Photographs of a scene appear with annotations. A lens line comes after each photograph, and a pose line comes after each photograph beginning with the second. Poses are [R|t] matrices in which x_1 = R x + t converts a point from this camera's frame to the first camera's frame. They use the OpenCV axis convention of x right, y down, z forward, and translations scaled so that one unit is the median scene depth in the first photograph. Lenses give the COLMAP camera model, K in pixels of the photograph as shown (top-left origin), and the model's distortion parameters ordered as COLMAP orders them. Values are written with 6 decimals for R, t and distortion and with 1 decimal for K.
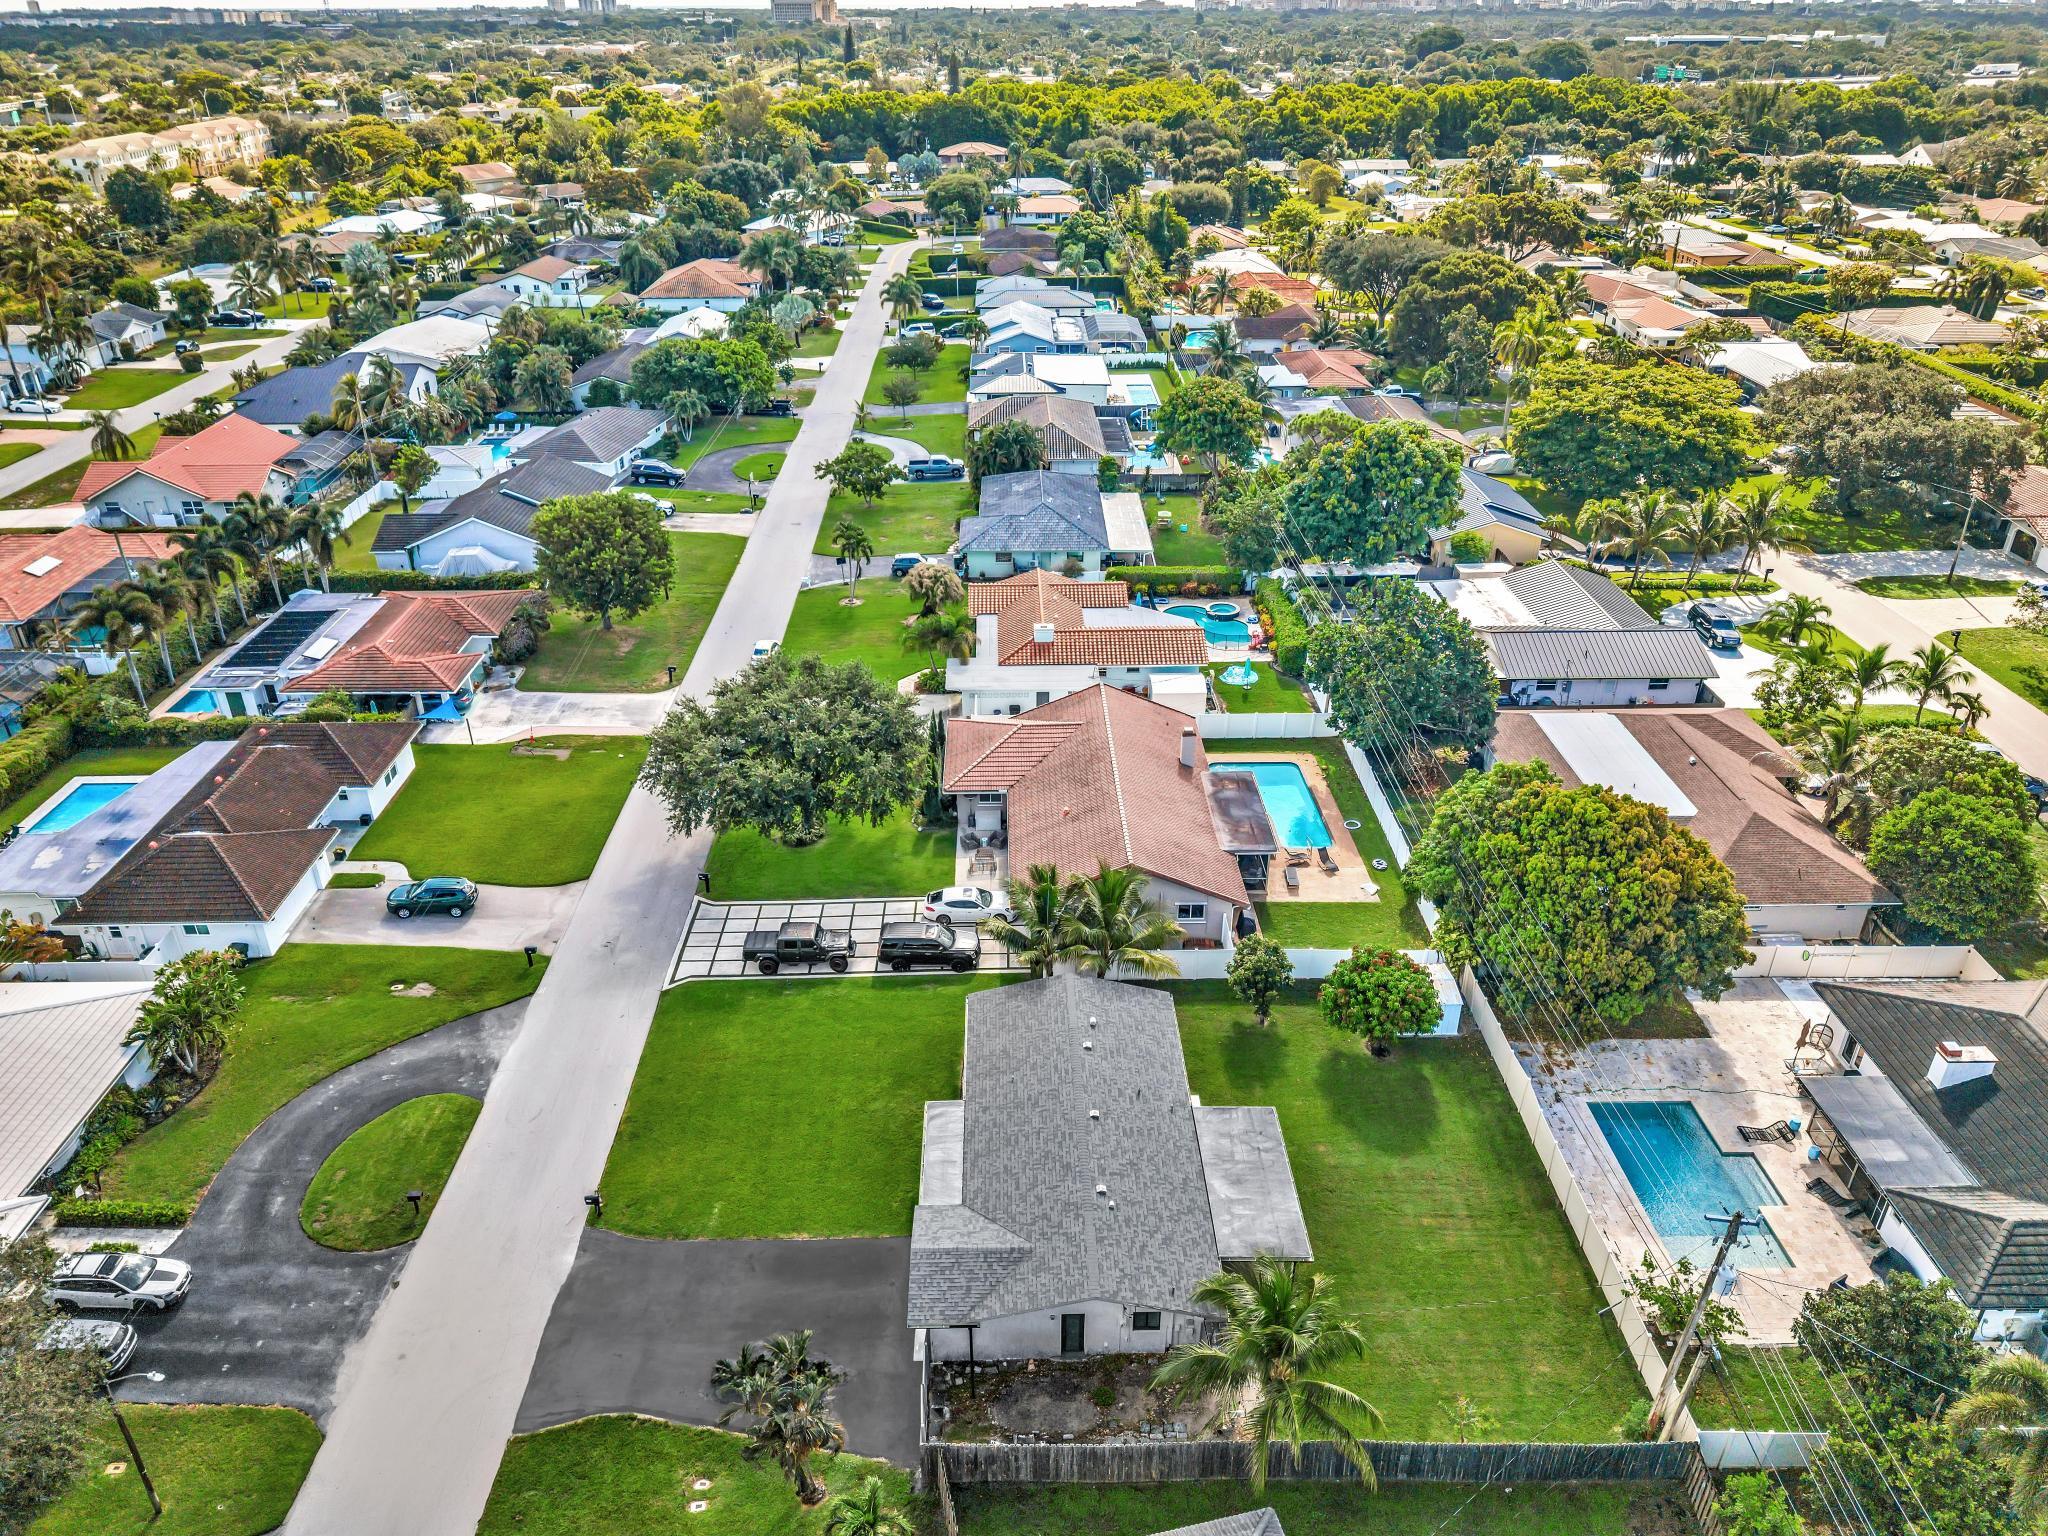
lens RADIAL K [[1402.4, 0, 1001.3], [0, 1402.4, 769.0], [0, 0, 1]] dist [0.049023, -0.052735]
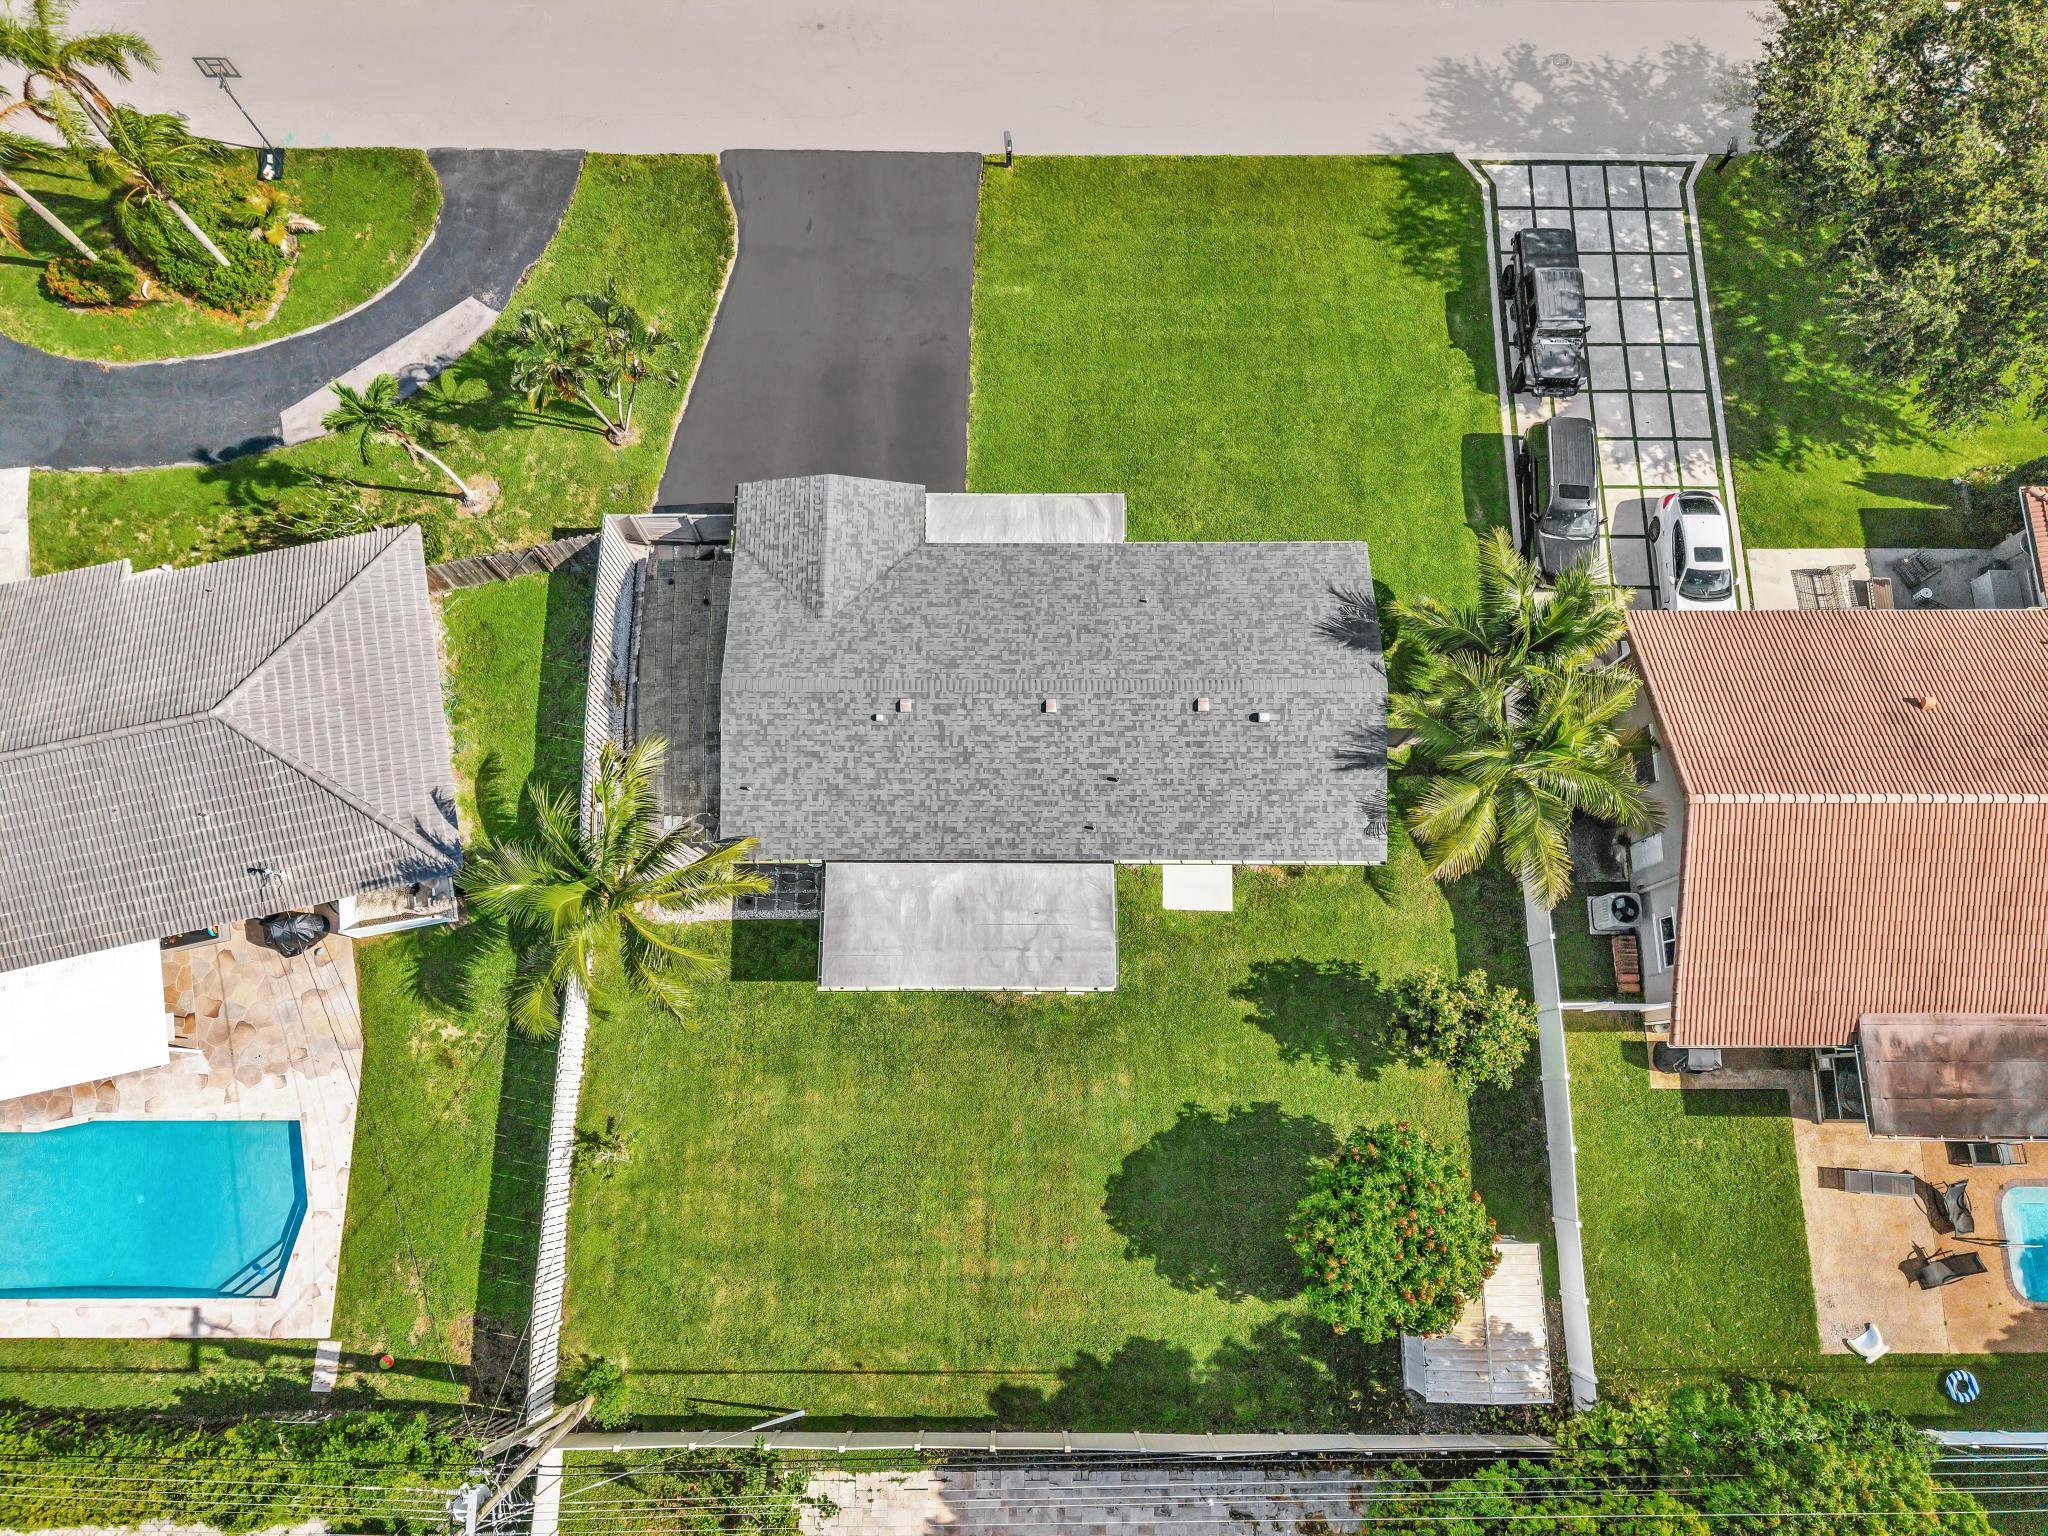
lens RADIAL K [[1402.4, 0, 1001.3], [0, 1402.4, 769.0], [0, 0, 1]] dist [0.049023, -0.052735]
pose [[-0.008586, 0.969203, -0.246114, 0.191317], [-0.482789, 0.211519, 0.849809, -0.224977], [0.875695, 0.126117, 0.466104, 0.486340]]
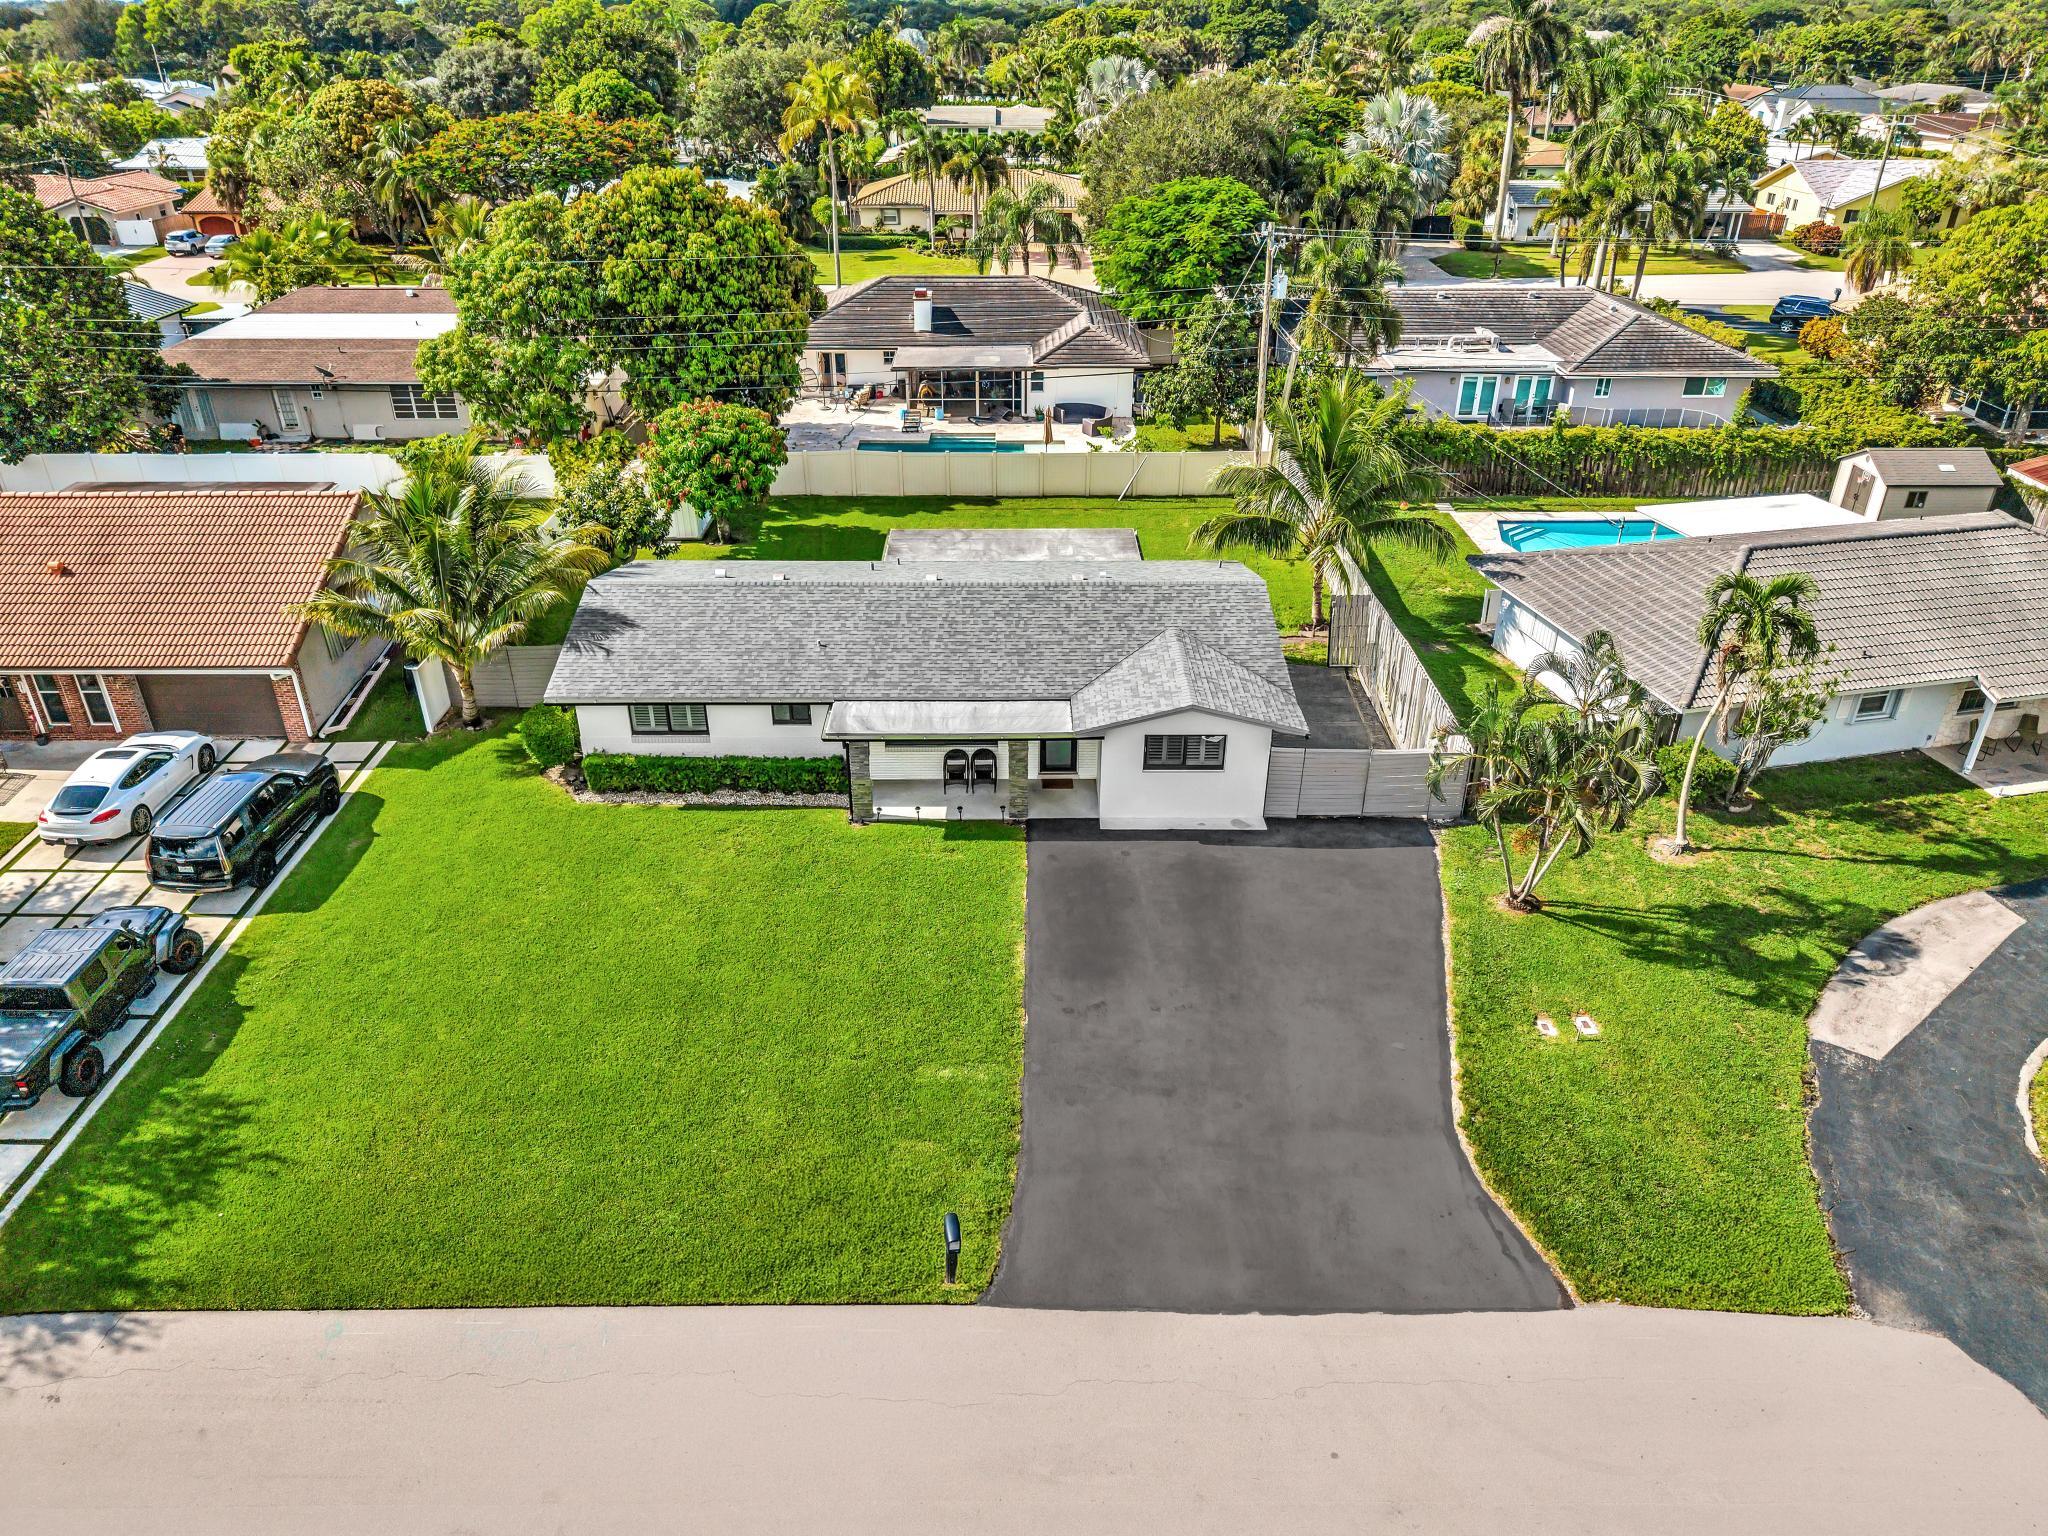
lens RADIAL K [[1374.5, 0, 1021.3], [0, 1374.5, 771.6], [0, 0, 1]] dist [0.035472, -0.032362]
pose [[-0.001965, -0.482238, 0.876038, -0.406445], [0.486245, 0.765042, 0.422228, 0.043422], [-0.873820, 0.426799, 0.232983, 0.617324]]
